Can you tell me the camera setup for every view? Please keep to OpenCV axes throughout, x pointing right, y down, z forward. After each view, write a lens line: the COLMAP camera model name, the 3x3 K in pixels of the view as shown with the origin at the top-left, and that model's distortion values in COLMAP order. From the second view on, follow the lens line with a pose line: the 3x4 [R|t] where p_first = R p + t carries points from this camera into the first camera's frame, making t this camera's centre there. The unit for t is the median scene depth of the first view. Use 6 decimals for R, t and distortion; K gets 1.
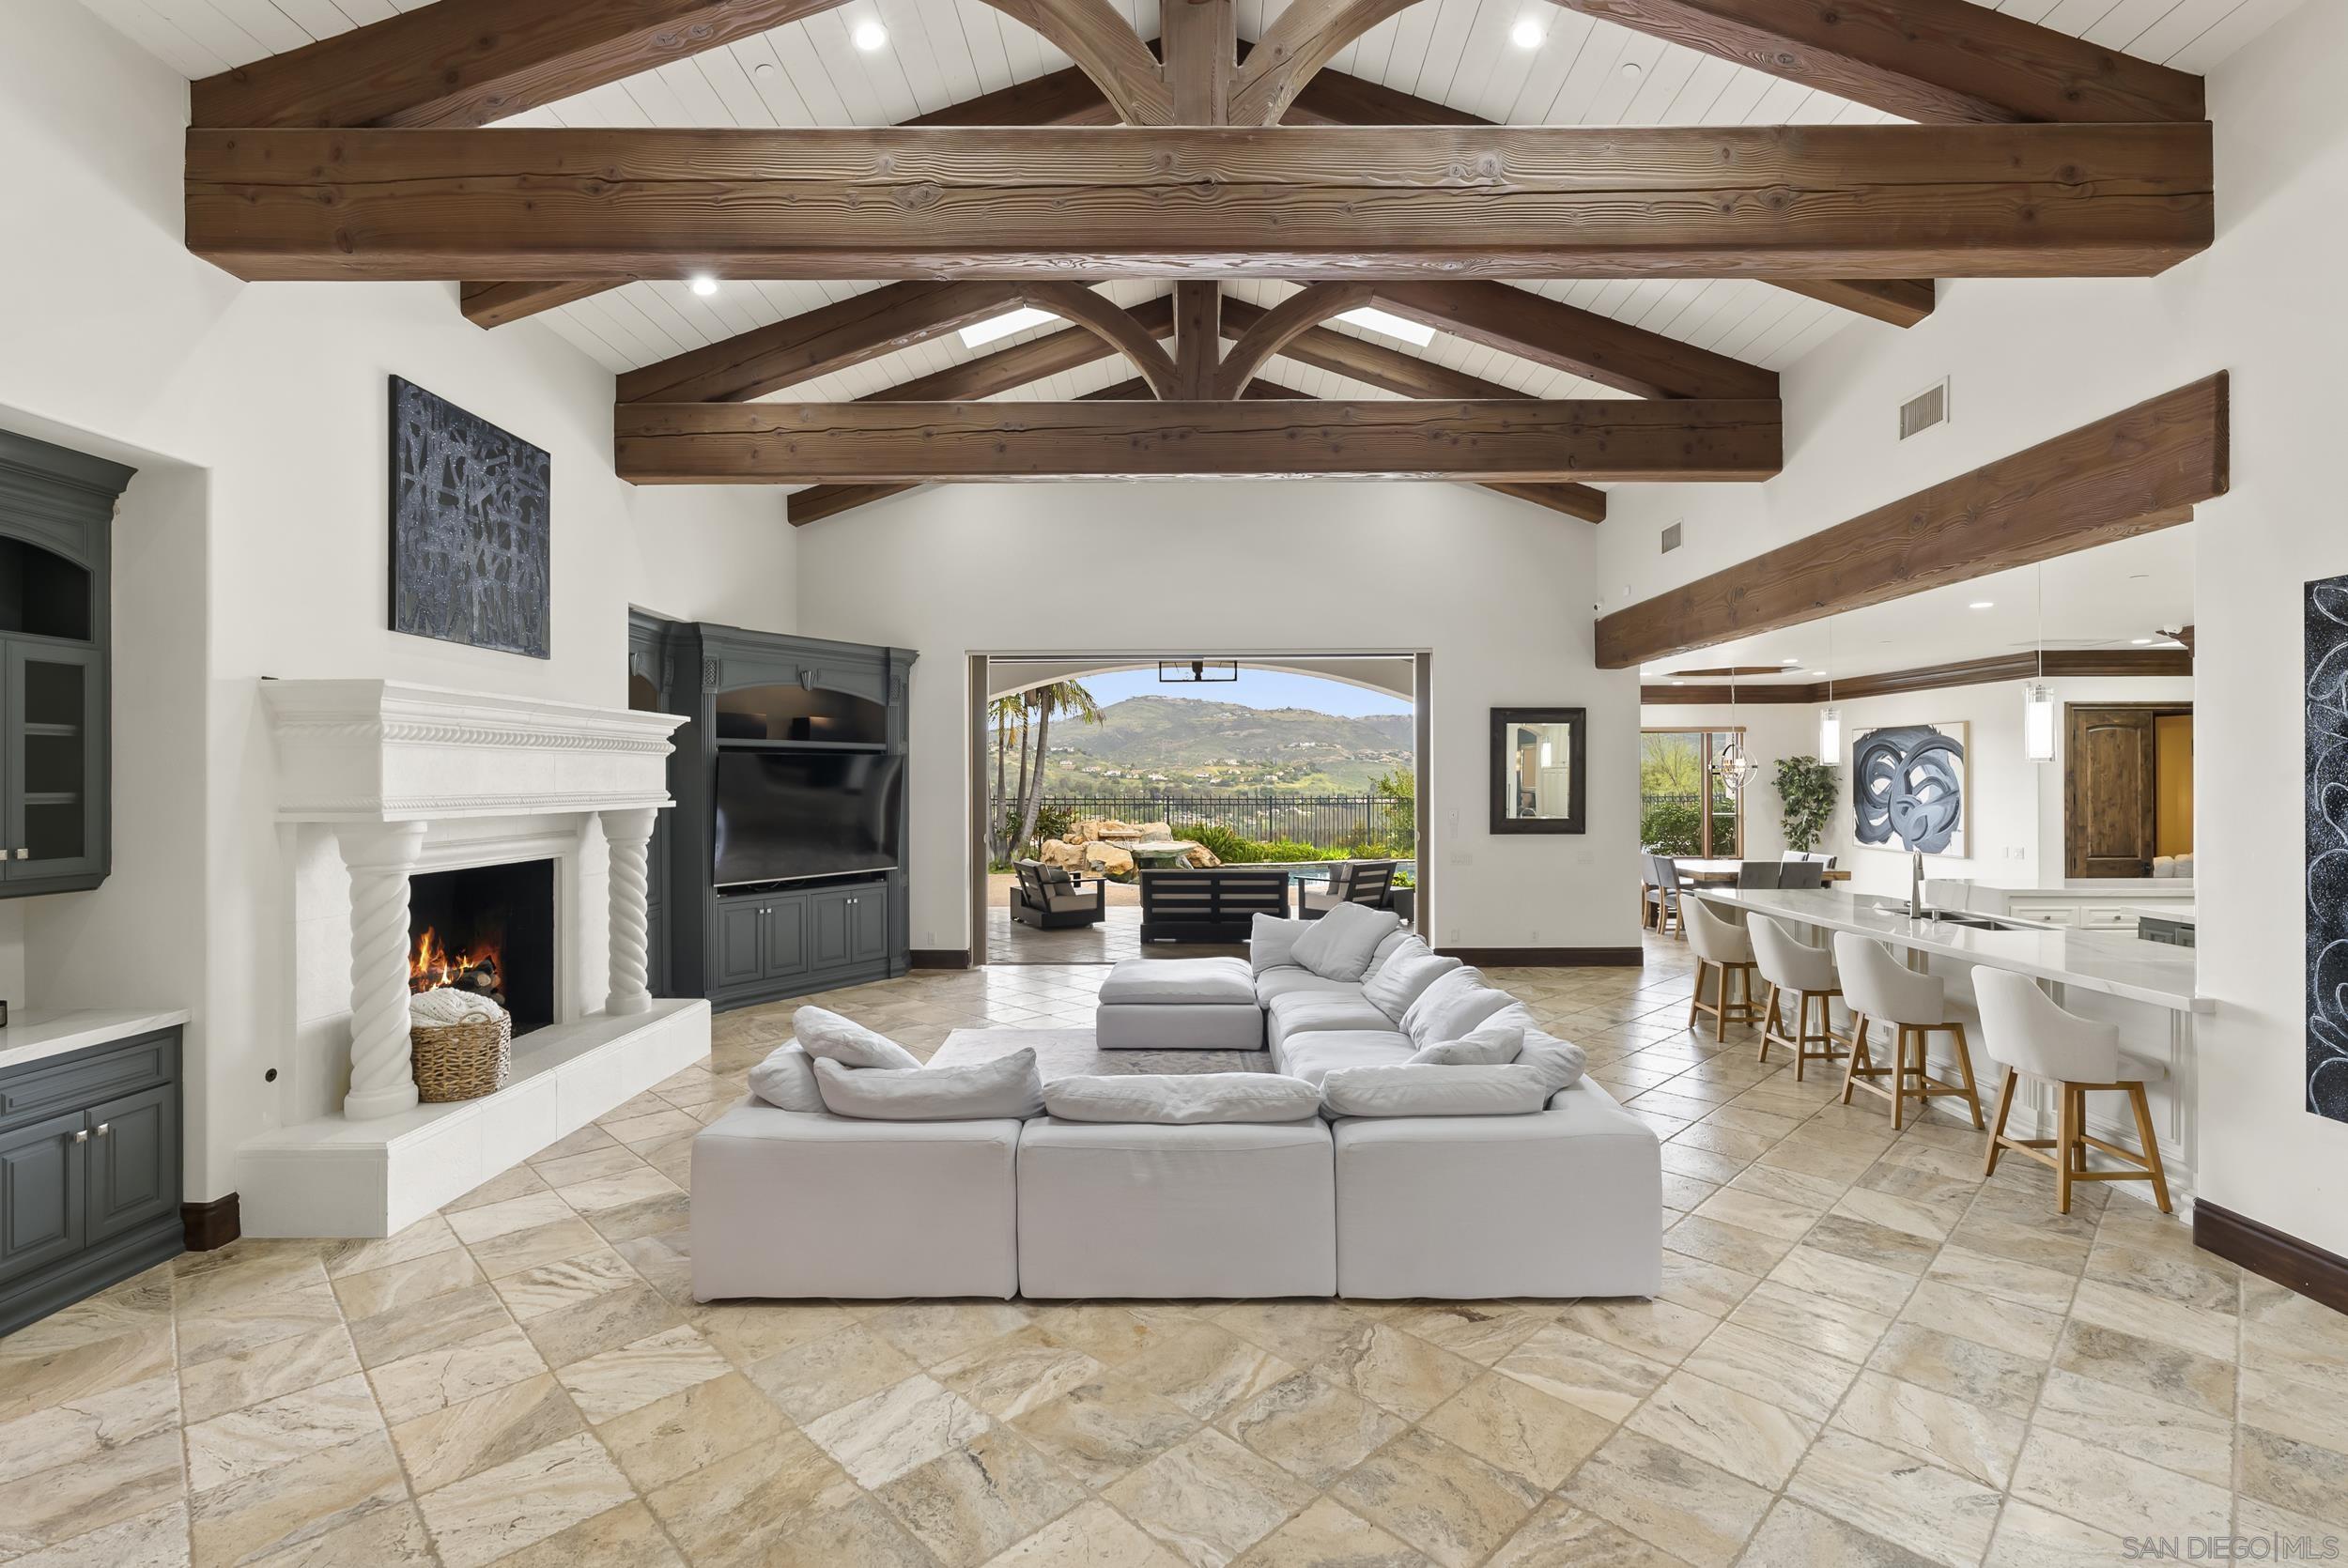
lens RADIAL K [[1067.8, 0, 1186.8], [0, 1067.8, 776.9], [0, 0, 1]] dist [0.004275, 0.000359]
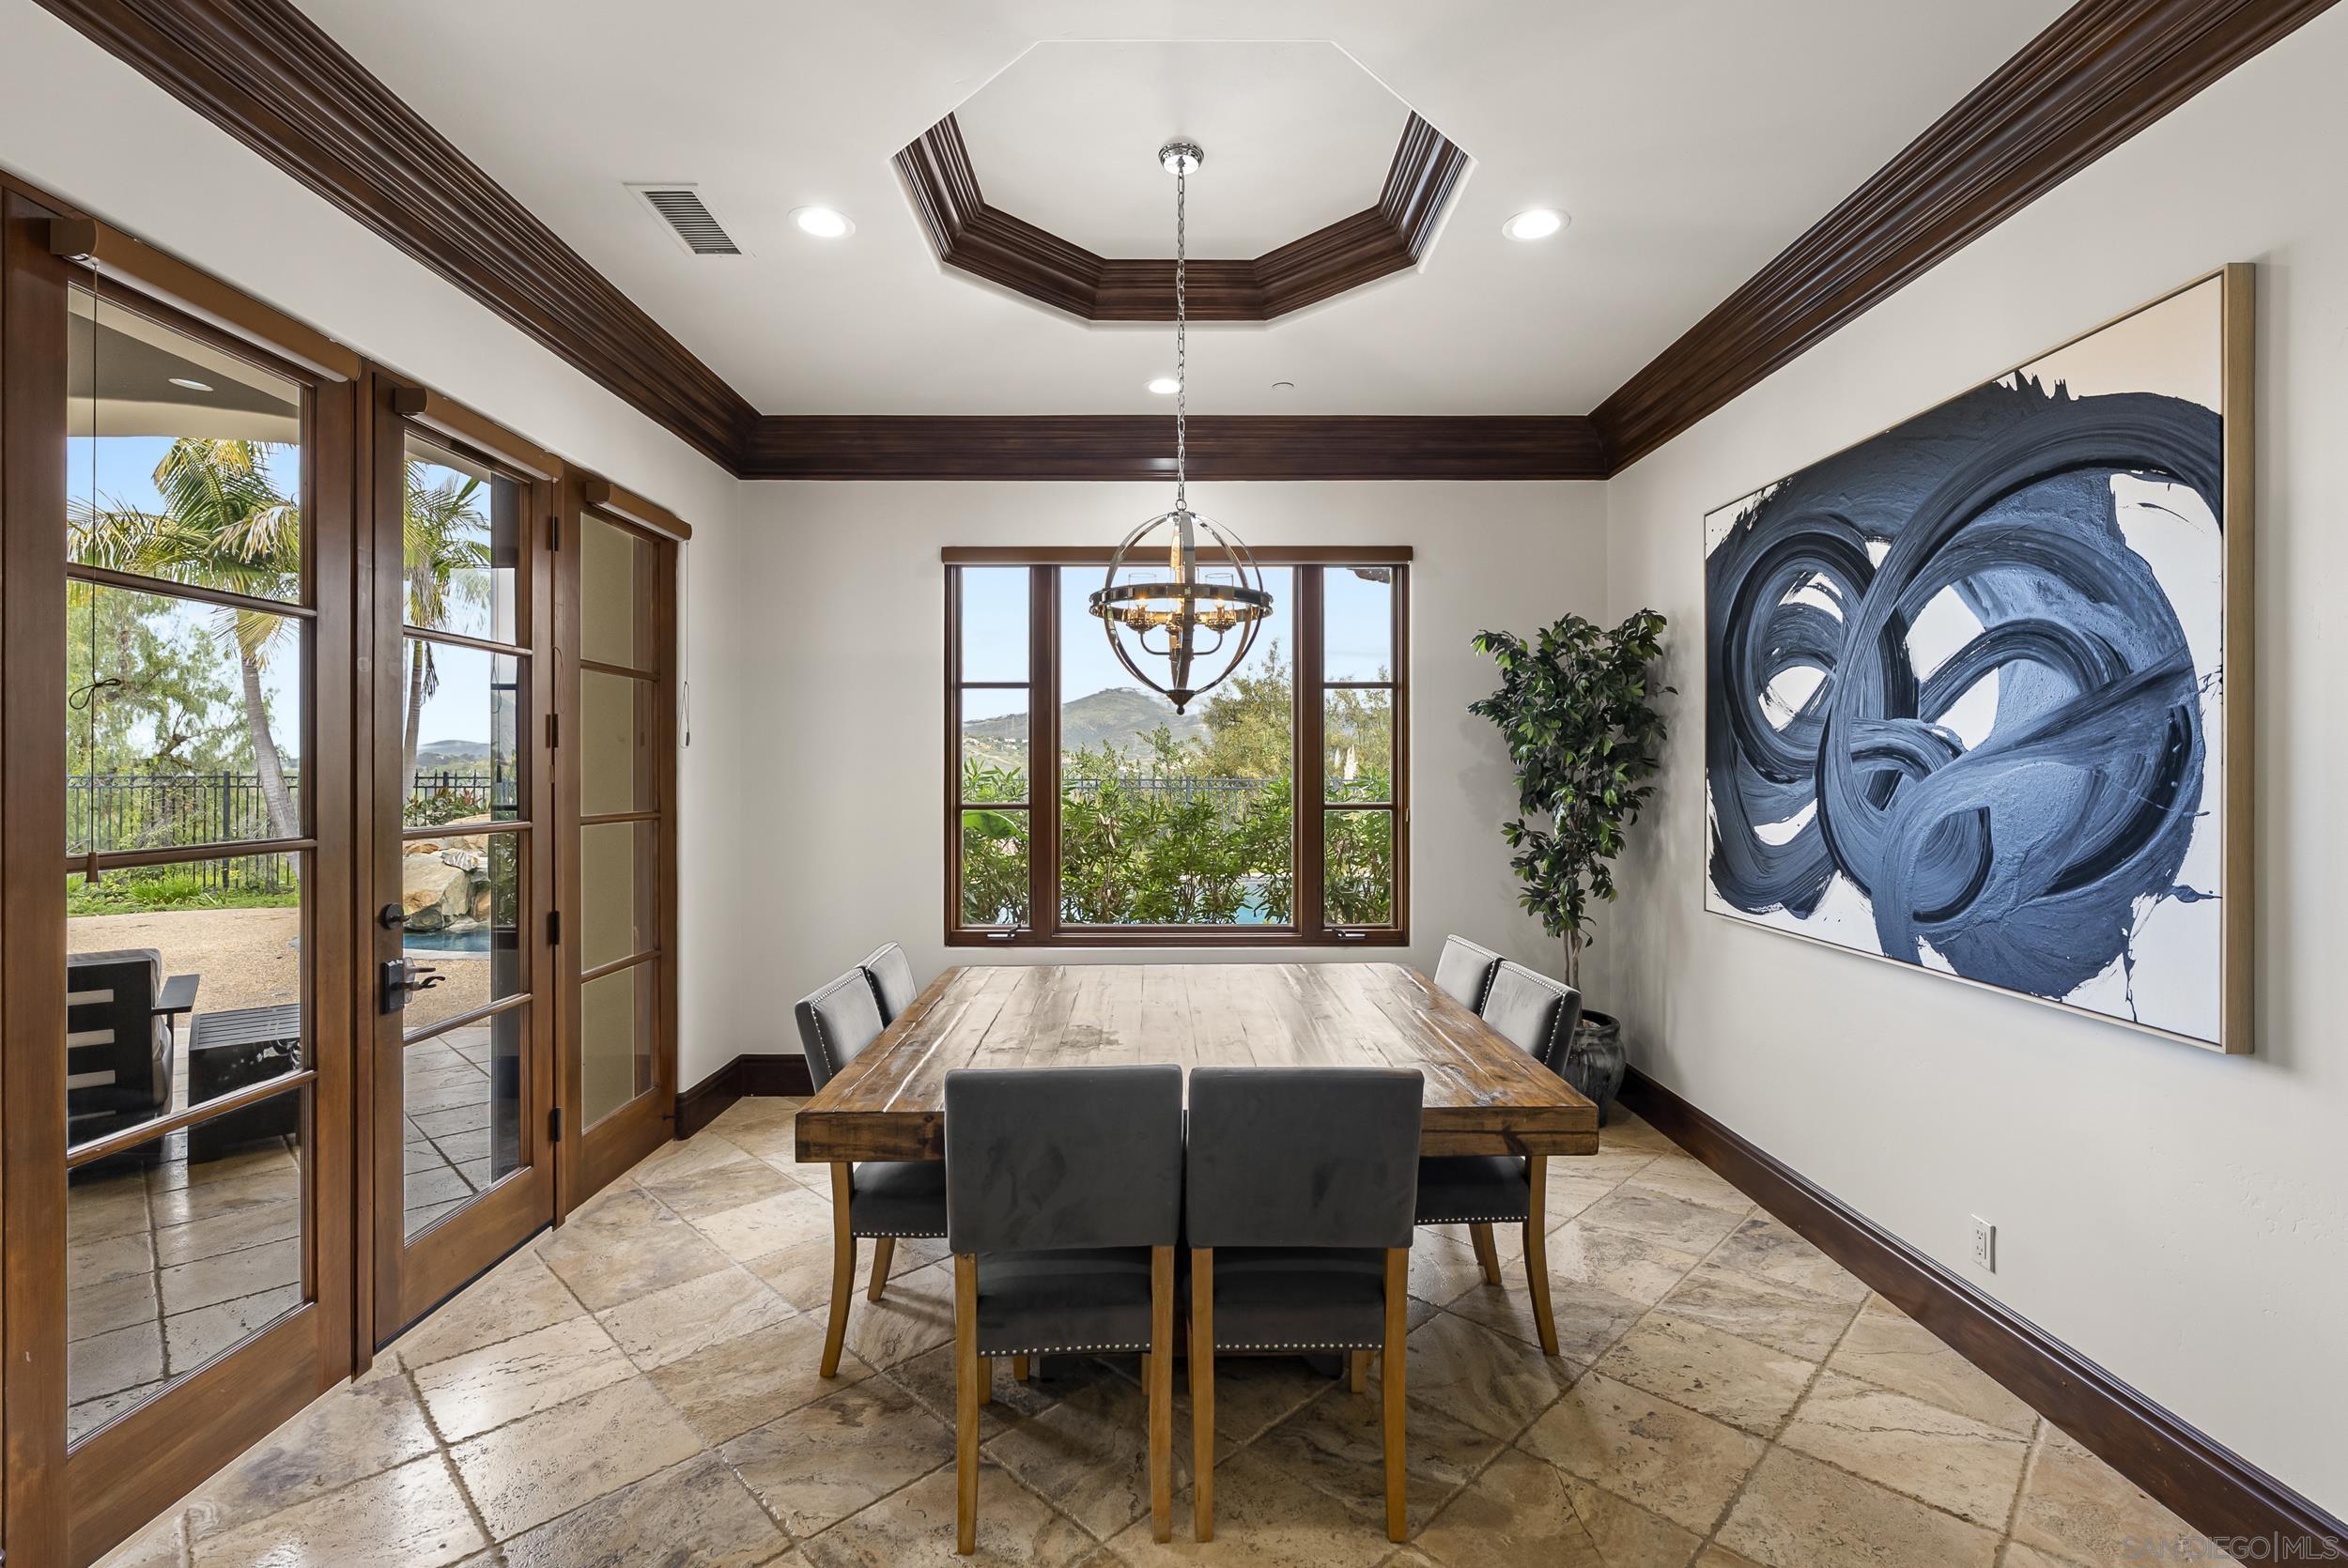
lens RADIAL K [[1067.8, 0, 1174.8], [0, 1067.8, 774.7], [0, 0, 1]] dist [0.004275, 0.000359]
pose [[0.999909, 0.000491, 0.013499, 0.498807], [-0.000556, 0.999988, 0.004794, 0.026901], [-0.013497, -0.004801, 0.999897, 0.747161]]
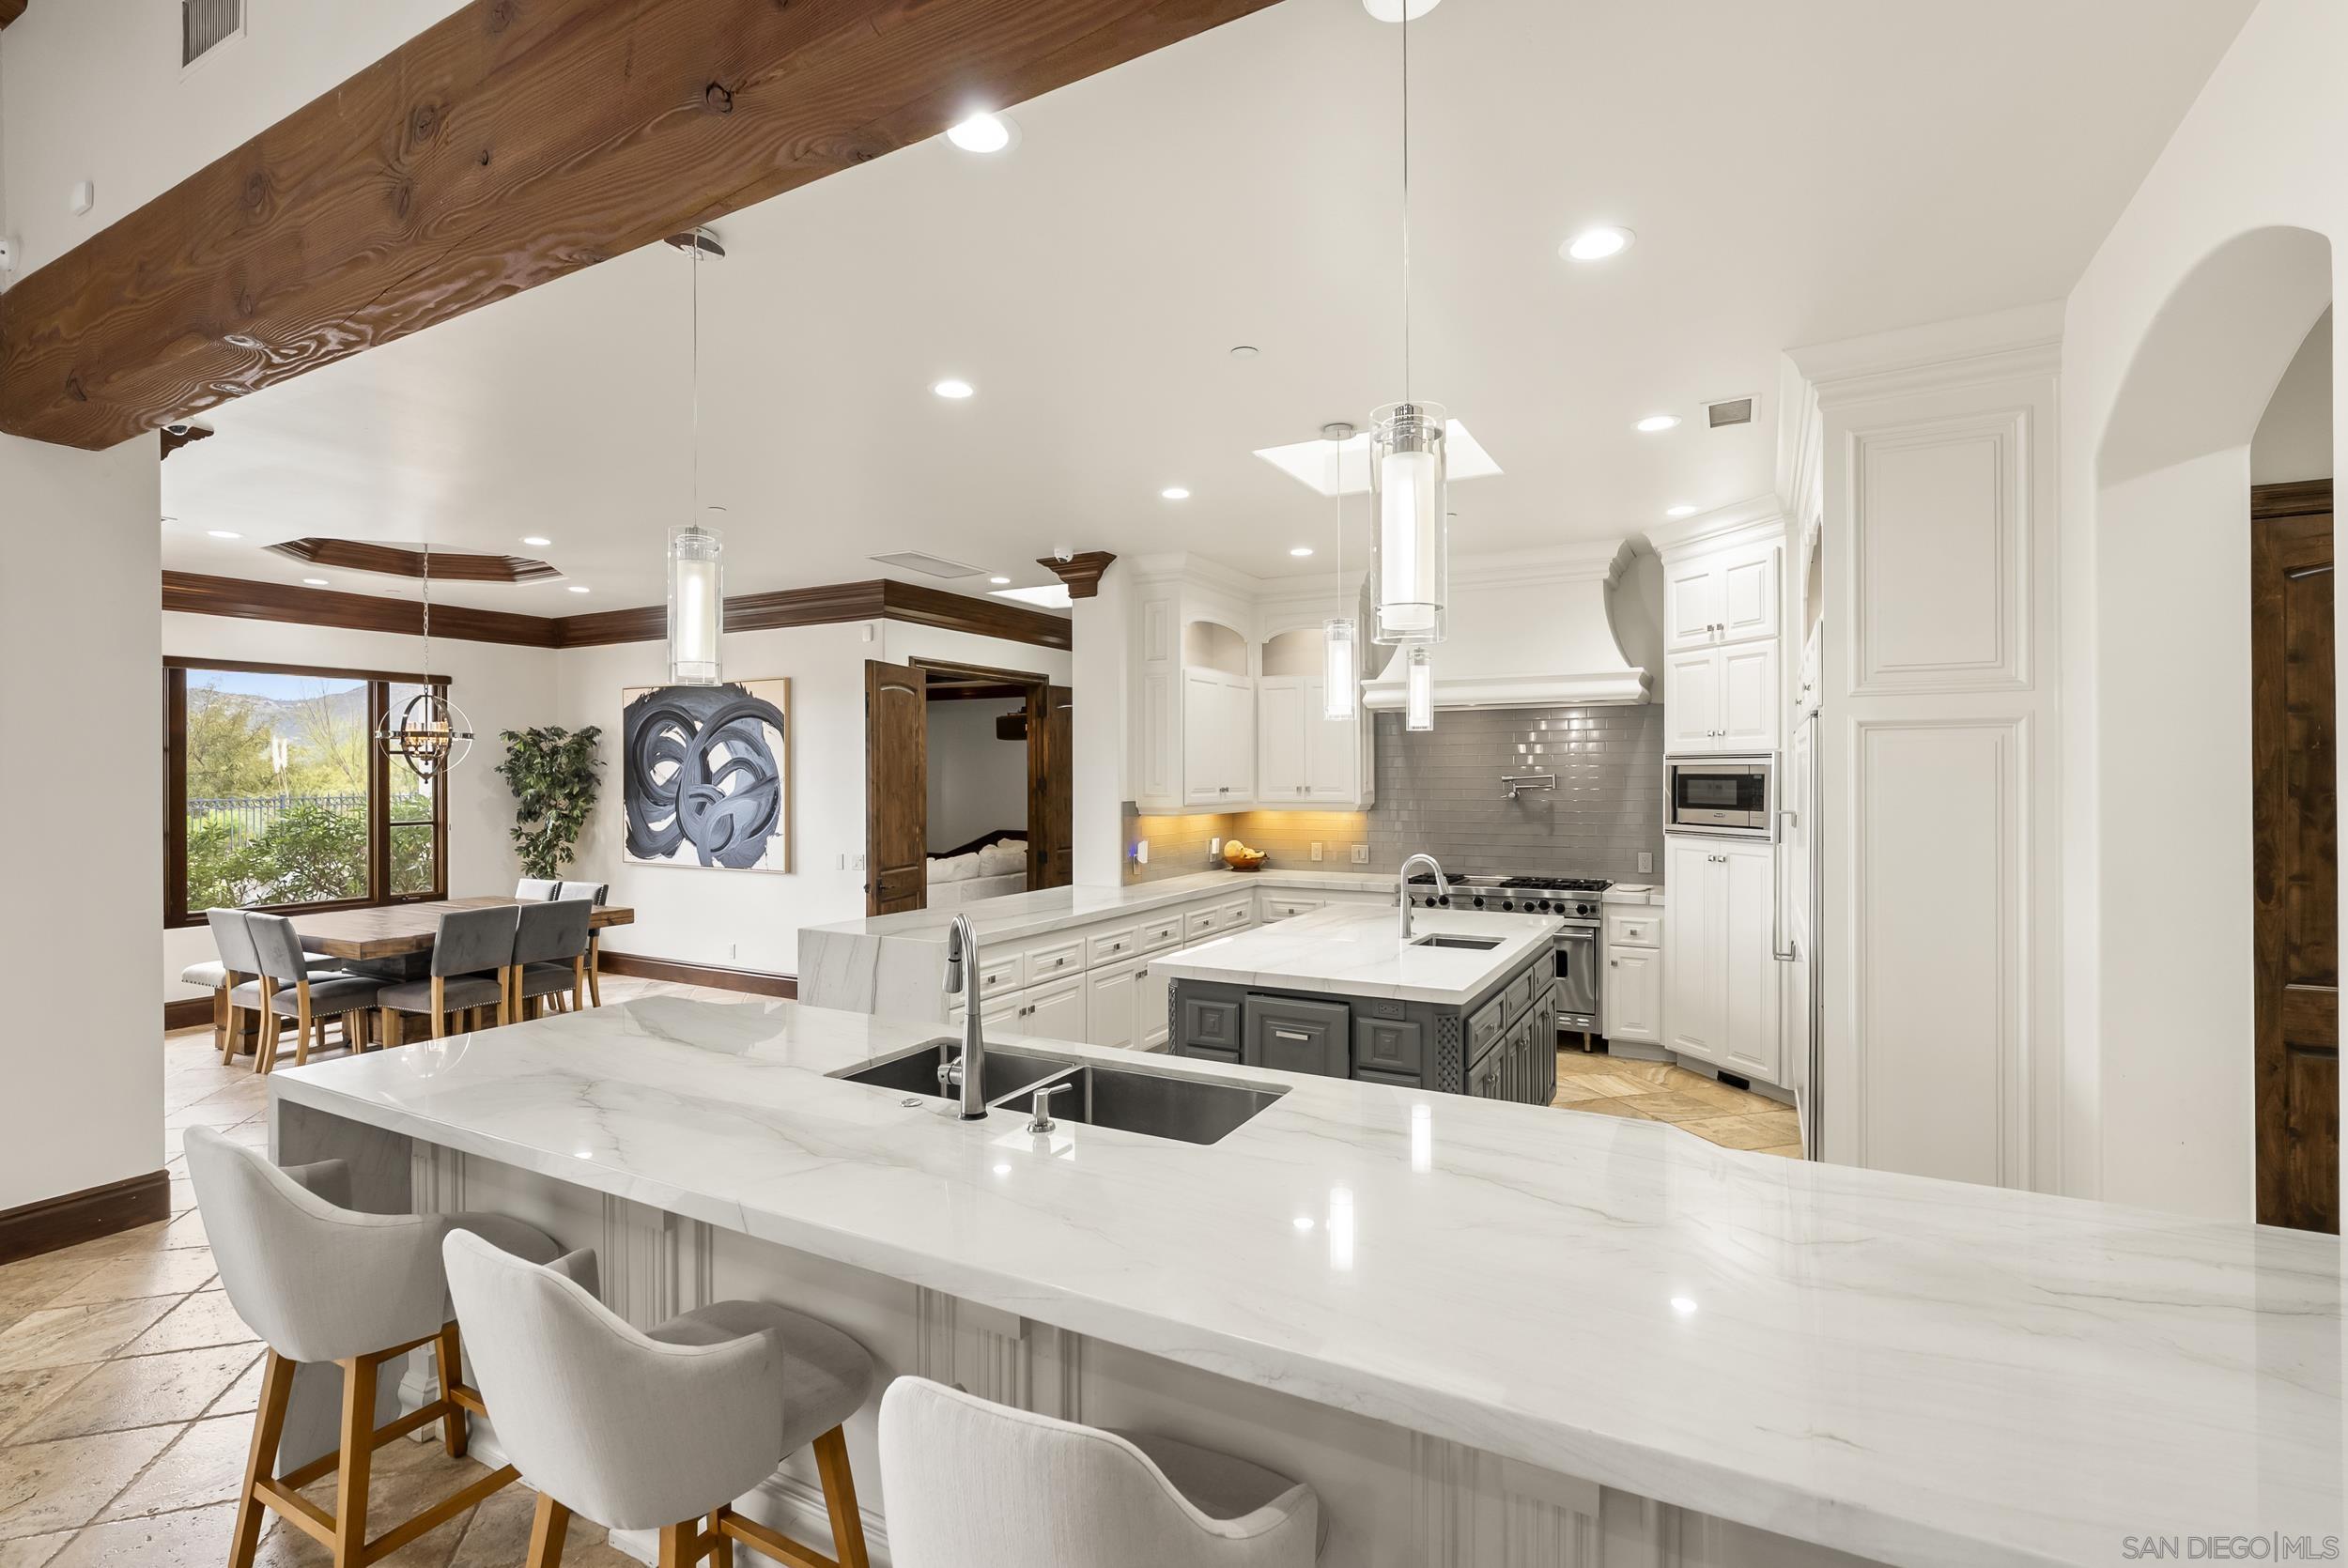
lens RADIAL K [[1067.8, 0, 1182.3], [0, 1067.8, 768.0], [0, 0, 1]] dist [0.004275, 0.000359]
pose [[0.470575, 0.004020, 0.882351, 0.208567], [0.001215, 0.999986, -0.005204, 0.009759], [-0.882359, 0.003520, 0.470564, 0.397887]]
